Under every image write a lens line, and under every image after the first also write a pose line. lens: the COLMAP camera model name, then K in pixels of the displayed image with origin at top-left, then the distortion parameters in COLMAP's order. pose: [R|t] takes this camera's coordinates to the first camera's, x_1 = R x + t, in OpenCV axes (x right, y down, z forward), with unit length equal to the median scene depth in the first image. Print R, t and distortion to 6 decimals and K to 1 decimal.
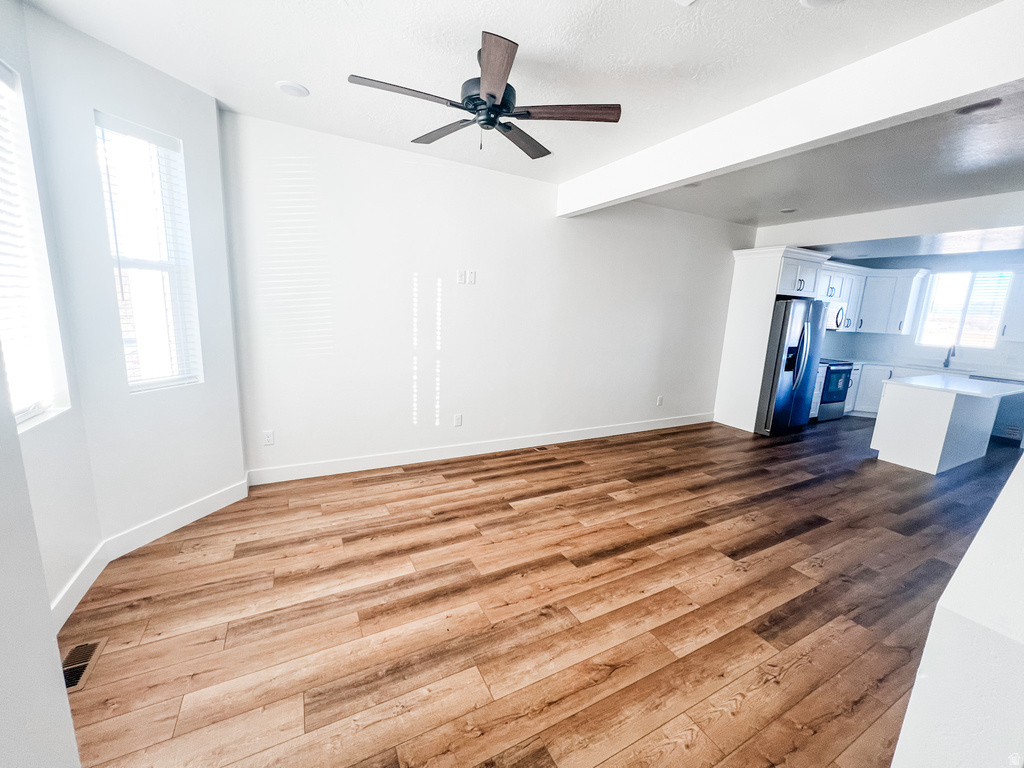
lens RADIAL K [[402.1, 0, 505.4], [0, 402.1, 382.3], [0, 0, 1]] dist [-0.008177, -0.000335]
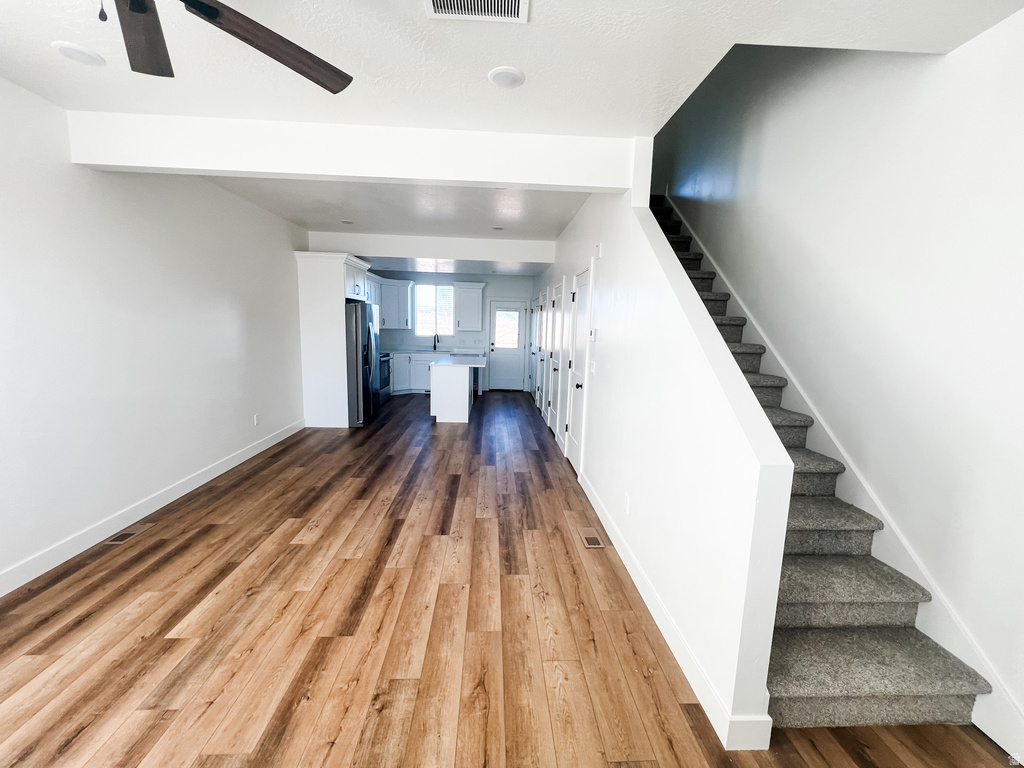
lens RADIAL K [[409.9, 0, 509.9], [0, 409.9, 382.0], [0, 0, 1]] dist [-0.006589, 0.000254]
pose [[0.424627, -0.157916, 0.891490, -0.270223], [0.158974, 0.982377, 0.098295, -0.058462], [-0.891302, 0.099985, 0.442249, 0.236451]]
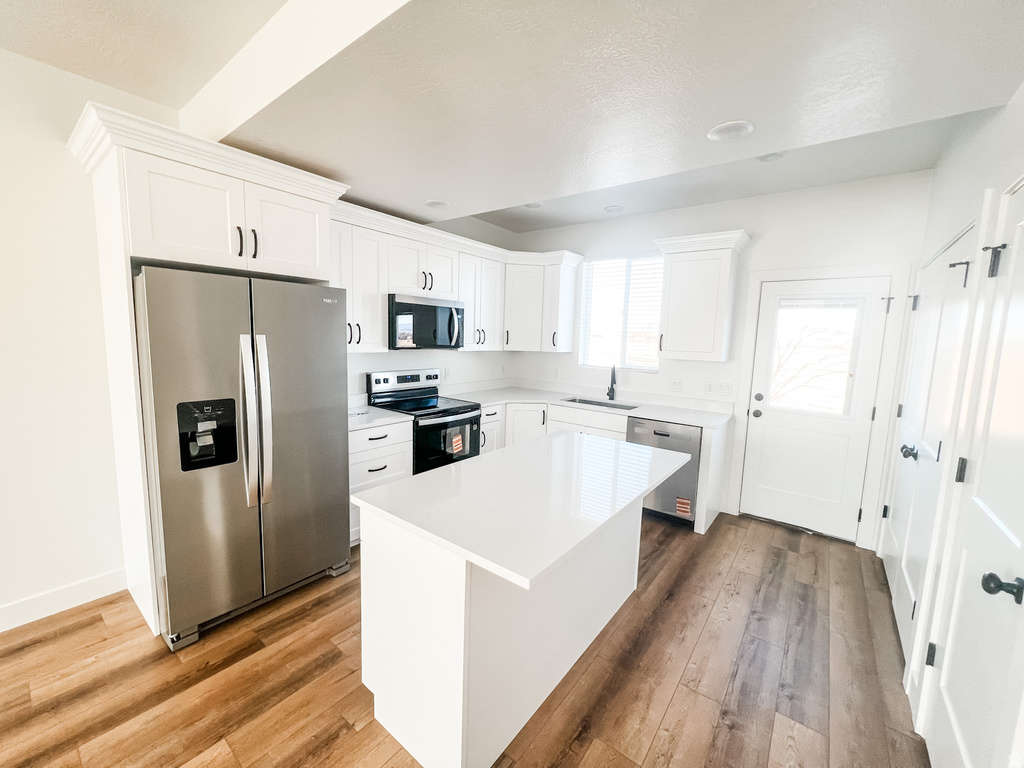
lens RADIAL K [[409.9, 0, 507.2], [0, 409.9, 383.9], [0, 0, 1]] dist [-0.006589, 0.000254]
pose [[0.907507, -0.066284, 0.414775, 1.450493], [0.087494, 0.995641, -0.032320, -0.121854], [-0.410824, 0.065621, 0.909350, 0.973884]]
